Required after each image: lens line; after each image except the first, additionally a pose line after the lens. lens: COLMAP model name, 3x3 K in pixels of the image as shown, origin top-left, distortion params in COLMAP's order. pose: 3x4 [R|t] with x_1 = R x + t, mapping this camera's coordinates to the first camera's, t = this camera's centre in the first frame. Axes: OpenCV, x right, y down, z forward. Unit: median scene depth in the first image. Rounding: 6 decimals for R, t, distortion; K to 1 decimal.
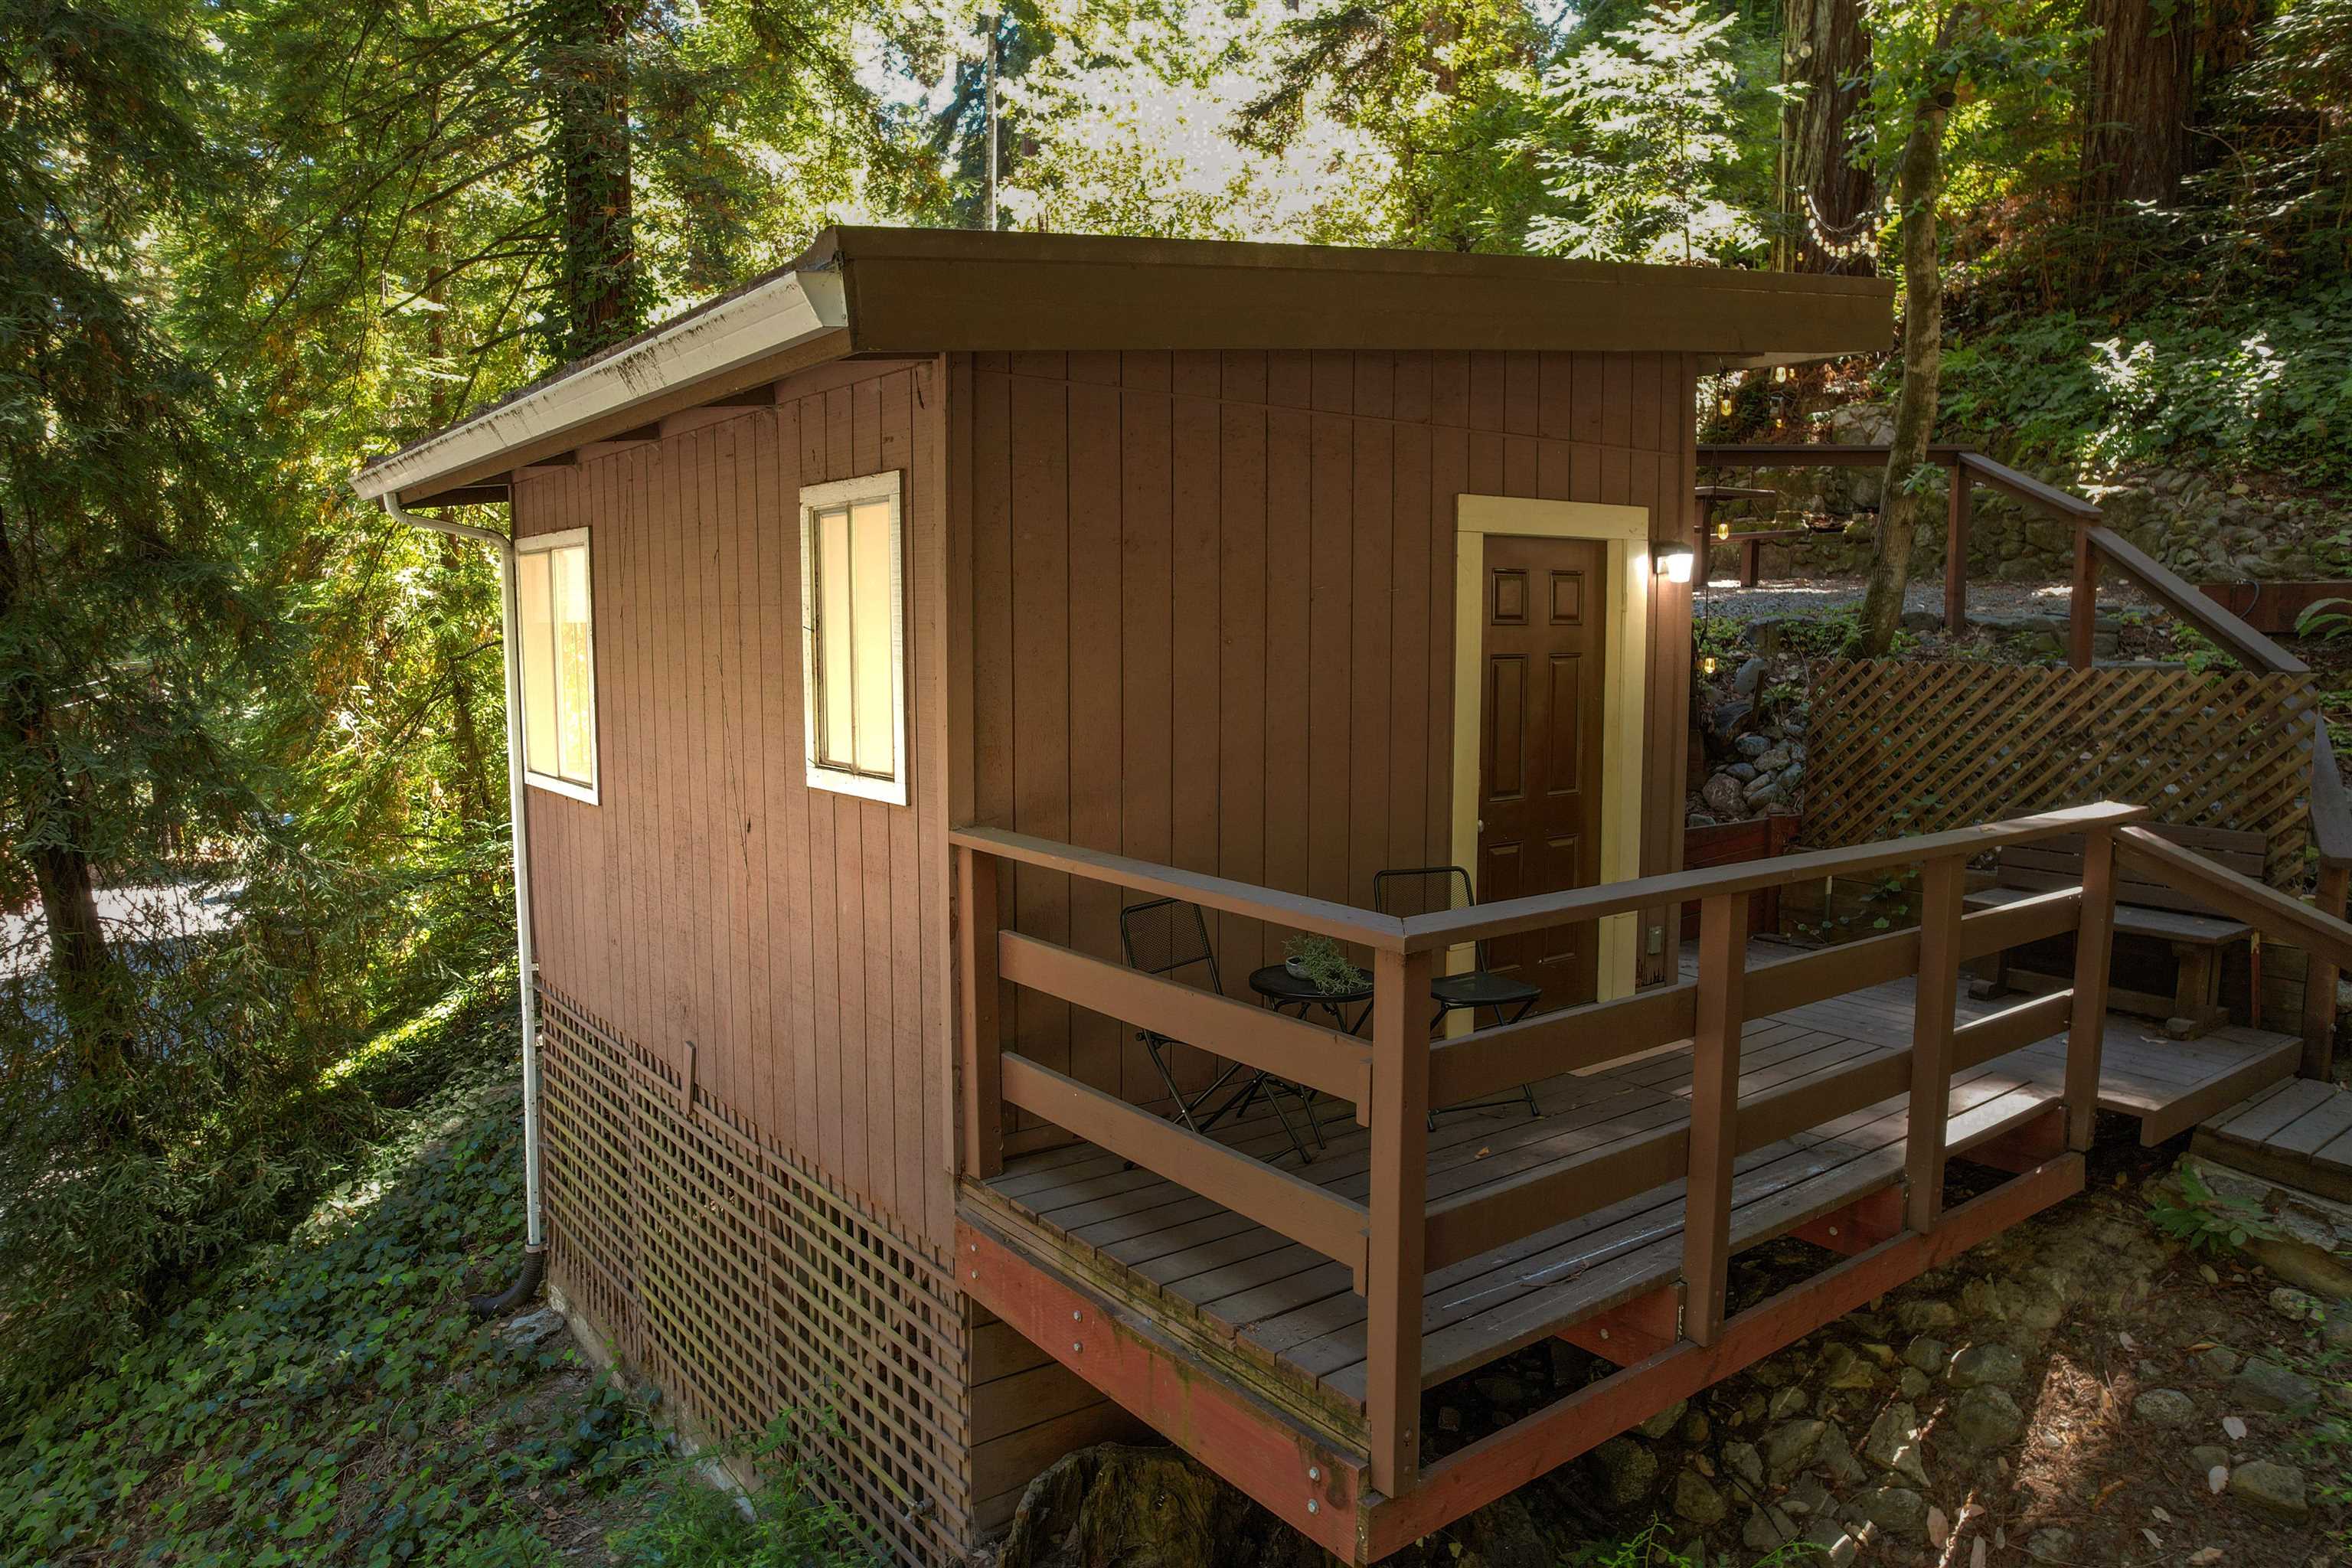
lens RADIAL K [[1538.3, 0, 1142.8], [0, 1538.3, 791.3], [0, 0, 1]] dist [-0.063928, 0.048455]
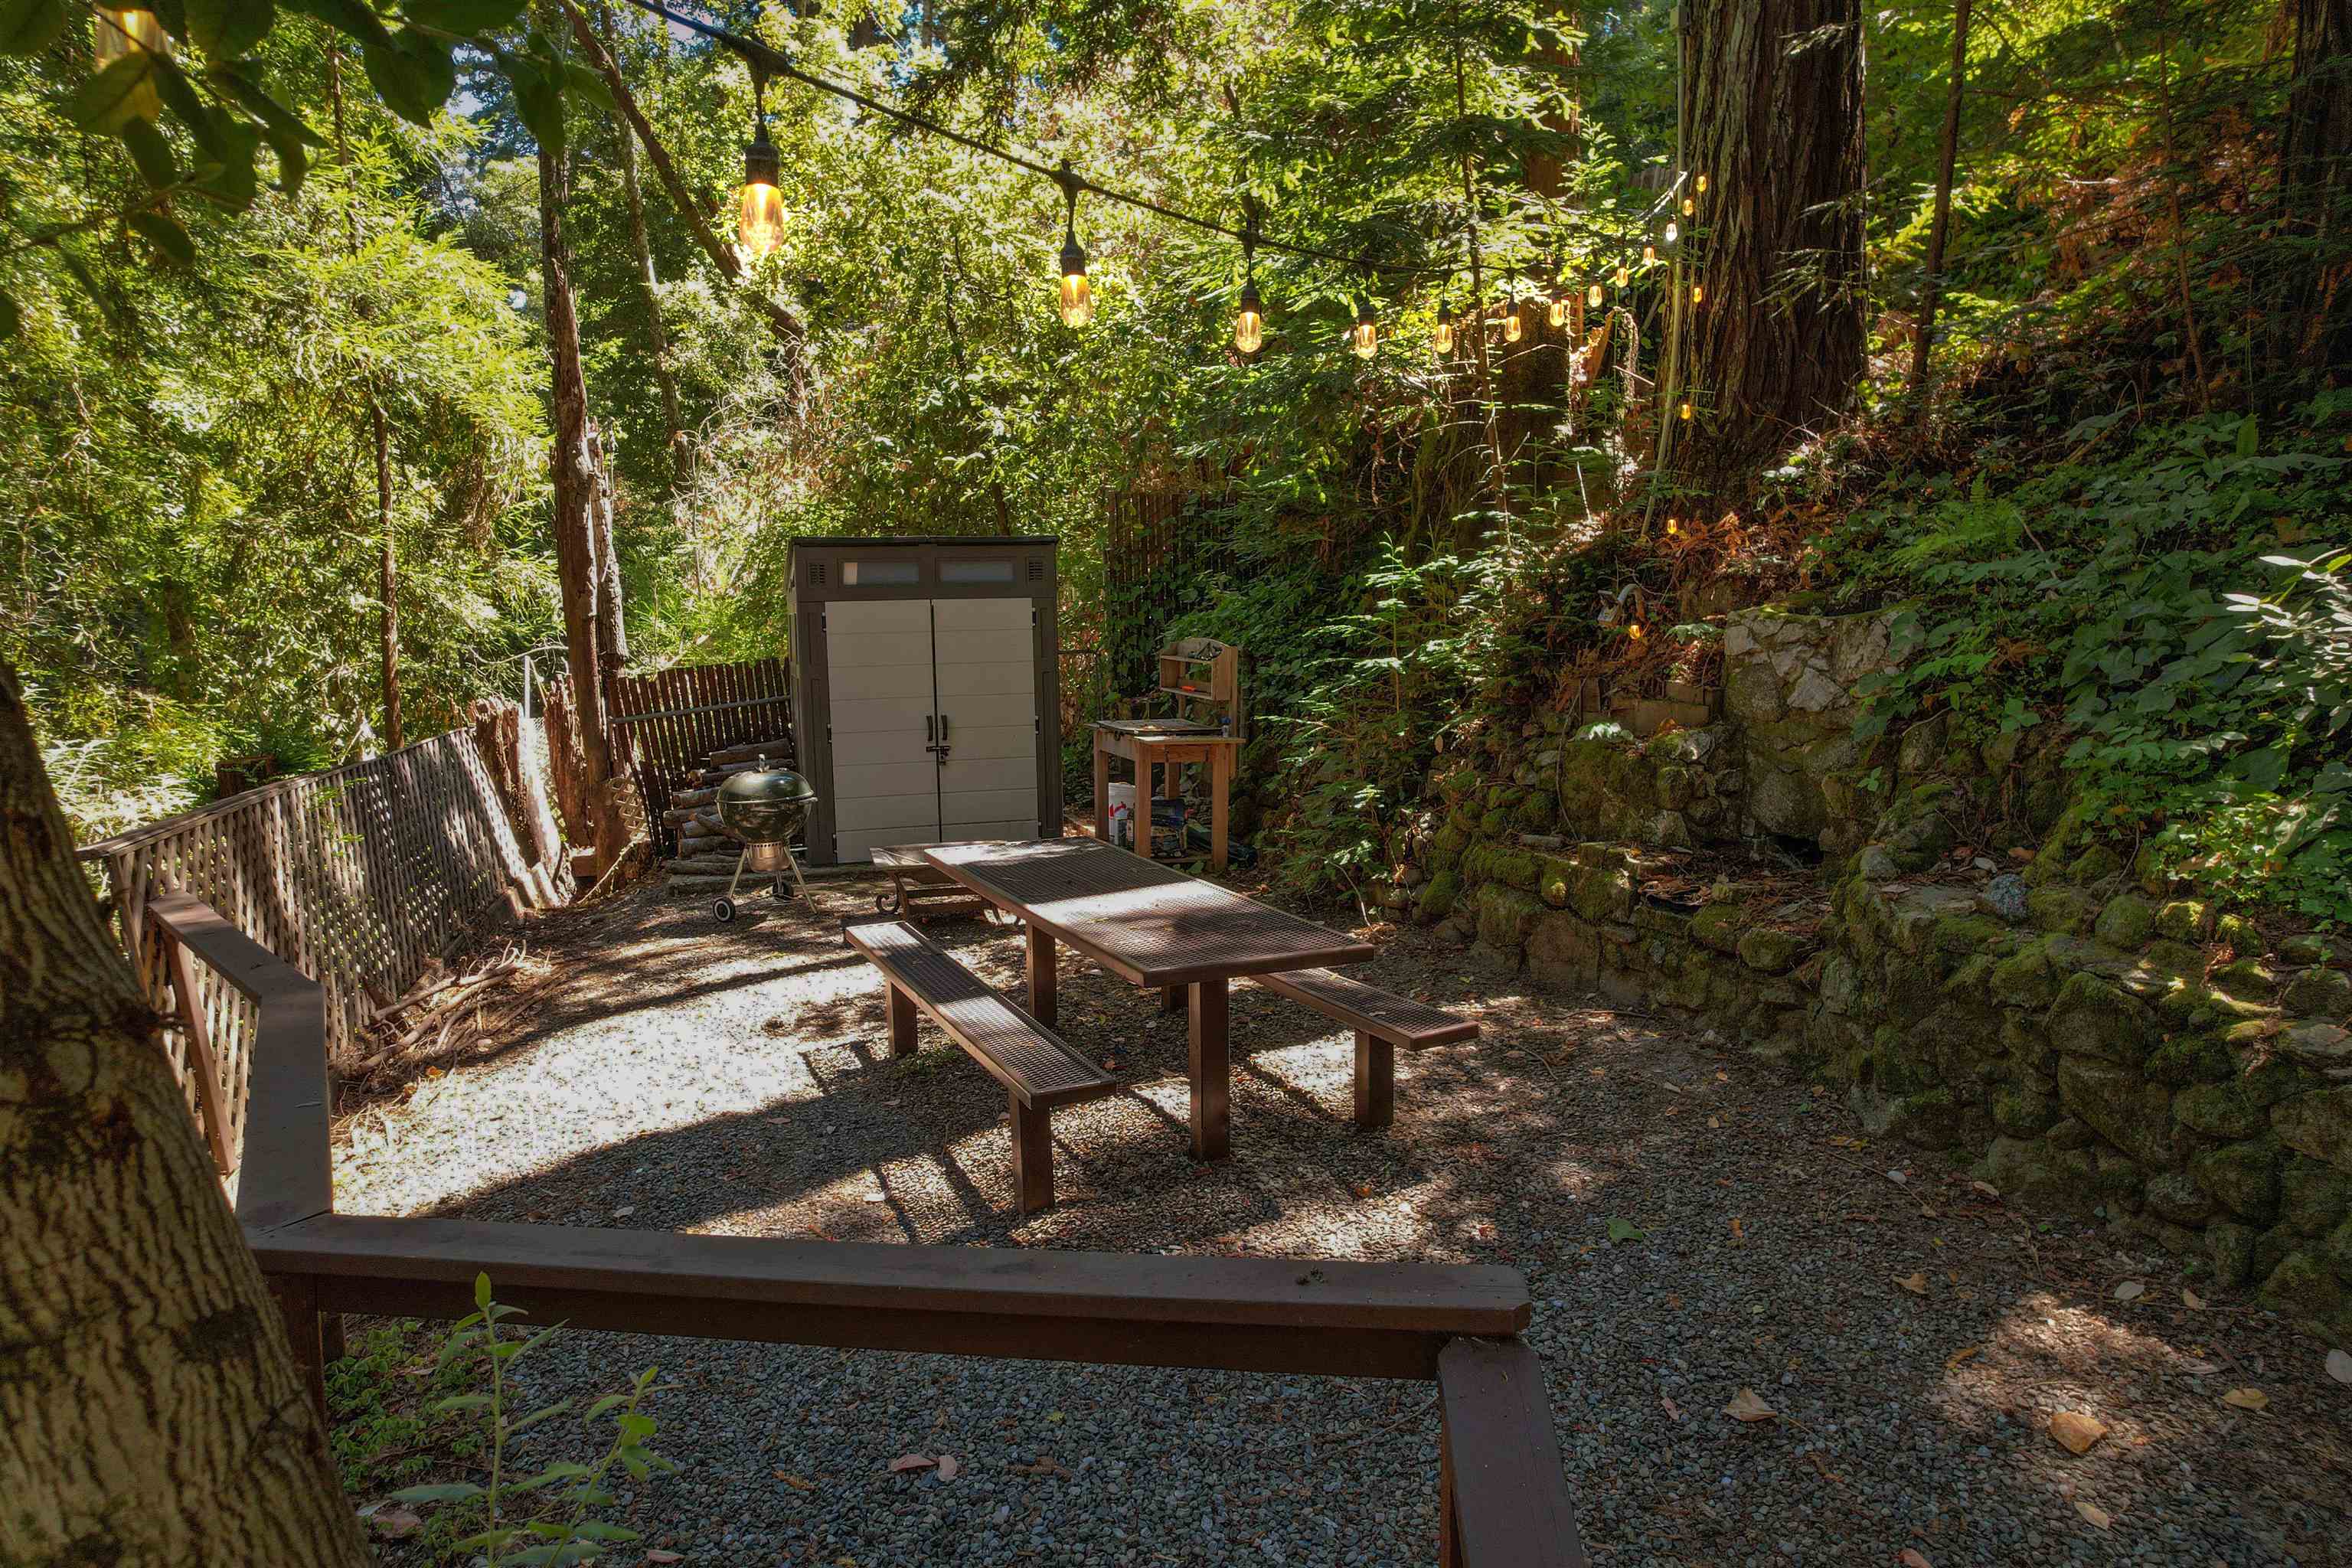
lens RADIAL K [[1455.3, 0, 1177.9], [0, 1455.3, 783.7], [0, 0, 1]] dist [-0.006260, -0.000687]
pose [[0.990740, 0.006418, -0.135624, 0.350850], [-0.004221, 0.999855, 0.016484, -0.209024], [0.135711, -0.015759, 0.990623, 0.519195]]
